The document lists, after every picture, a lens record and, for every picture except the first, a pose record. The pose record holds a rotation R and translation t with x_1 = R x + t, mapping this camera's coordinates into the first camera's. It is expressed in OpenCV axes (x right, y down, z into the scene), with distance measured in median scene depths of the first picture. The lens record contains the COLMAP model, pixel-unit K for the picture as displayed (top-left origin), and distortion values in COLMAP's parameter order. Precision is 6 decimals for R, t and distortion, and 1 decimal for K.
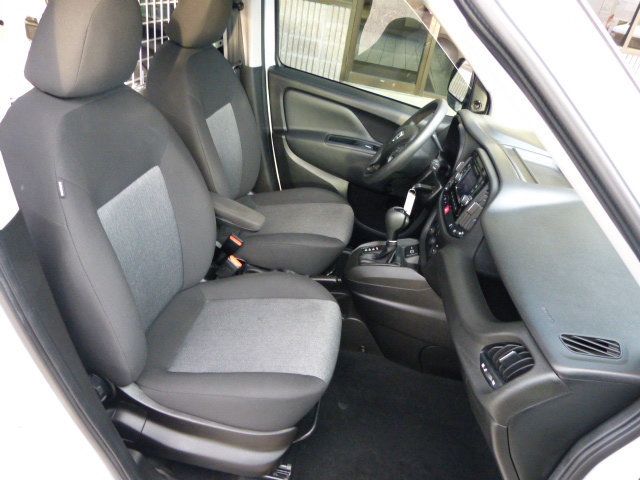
lens RADIAL K [[477.7, 0, 320.4], [0, 477.7, 237.6], [0, 0, 1]] dist [-0.030417, 0.022326]
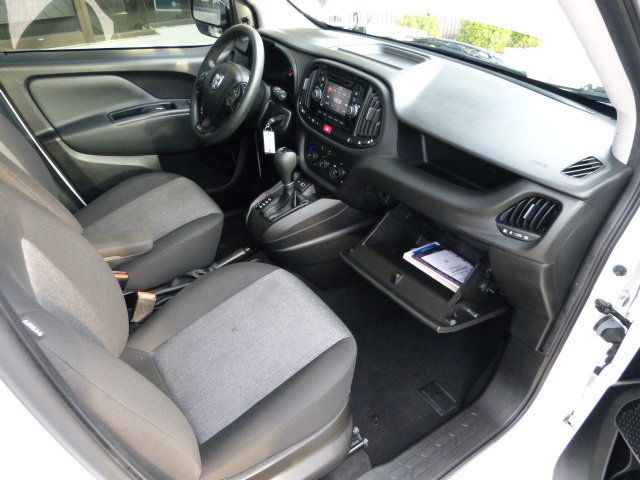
lens RADIAL K [[477.7, 0, 319.9], [0, 477.7, 242.3], [0, 0, 1]] dist [-0.030417, 0.022326]
pose [[0.730728, -0.517965, 0.444690, -0.259704], [0.443928, 0.855398, 0.266874, -0.107282], [-0.518619, 0.002398, 0.855002, 0.133534]]
